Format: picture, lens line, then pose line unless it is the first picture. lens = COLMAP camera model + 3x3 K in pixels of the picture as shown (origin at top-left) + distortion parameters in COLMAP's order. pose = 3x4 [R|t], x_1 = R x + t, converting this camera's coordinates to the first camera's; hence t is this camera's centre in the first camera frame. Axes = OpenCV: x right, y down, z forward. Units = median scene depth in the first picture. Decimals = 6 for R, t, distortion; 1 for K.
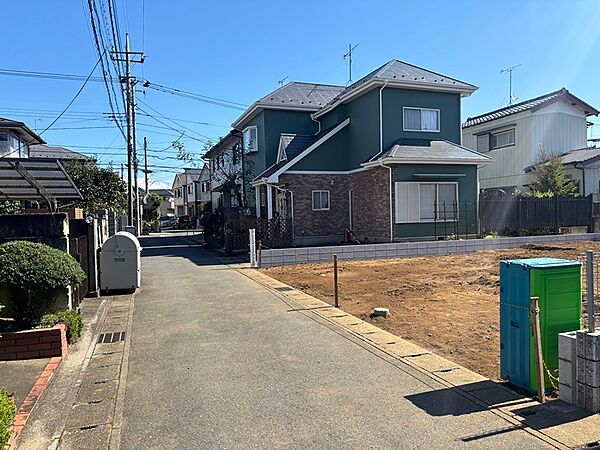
lens RADIAL K [[450.2, 0, 314.5], [0, 450.2, 229.6], [0, 0, 1]] dist [0.059233, -0.014282]
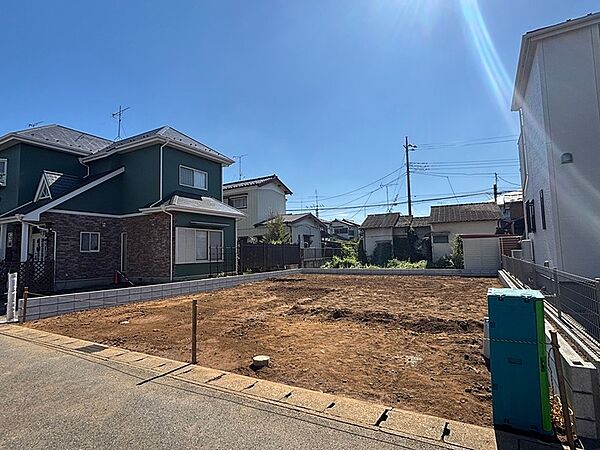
lens RADIAL K [[325.0, 0, 300.9], [0, 325.0, 227.0], [0, 0, 1]] dist [0.002573, -0.003623]
pose [[0.779606, 0.055418, 0.623814, -0.078279], [0.025458, 0.992450, -0.119981, -0.000246], [-0.625753, 0.109419, 0.772309, 0.163976]]
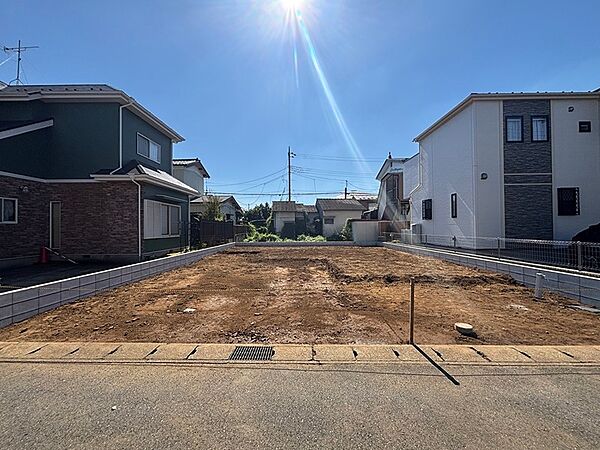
lens RADIAL K [[239.2, 0, 298.4], [0, 239.2, 224.9], [0, 0, 1]] dist [-0.002290, 0.000238]
pose [[0.378201, 0.033440, 0.925119, -0.180653], [0.027029, 0.998522, -0.047143, -0.009937], [-0.925329, 0.042835, 0.376738, 0.432528]]
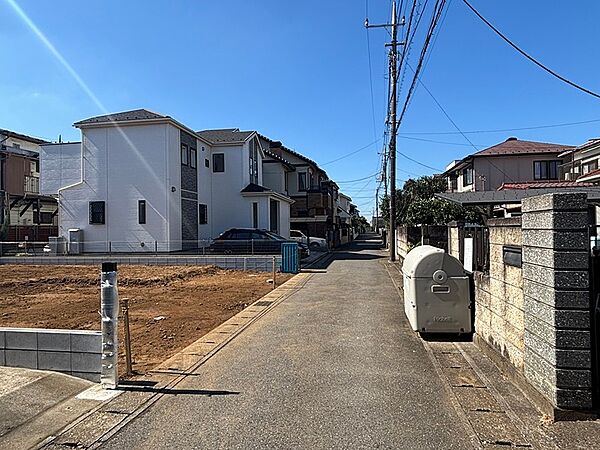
lens RADIAL K [[366.8, 0, 300.3], [0, 366.8, 225.6], [0, 0, 1]] dist [0.001320, 0.000137]
pose [[-0.859271, 0.040801, 0.509891, -0.304827], [0.049112, 0.998789, 0.002842, -0.022795], [-0.509158, 0.027484, -0.860234, 0.887719]]
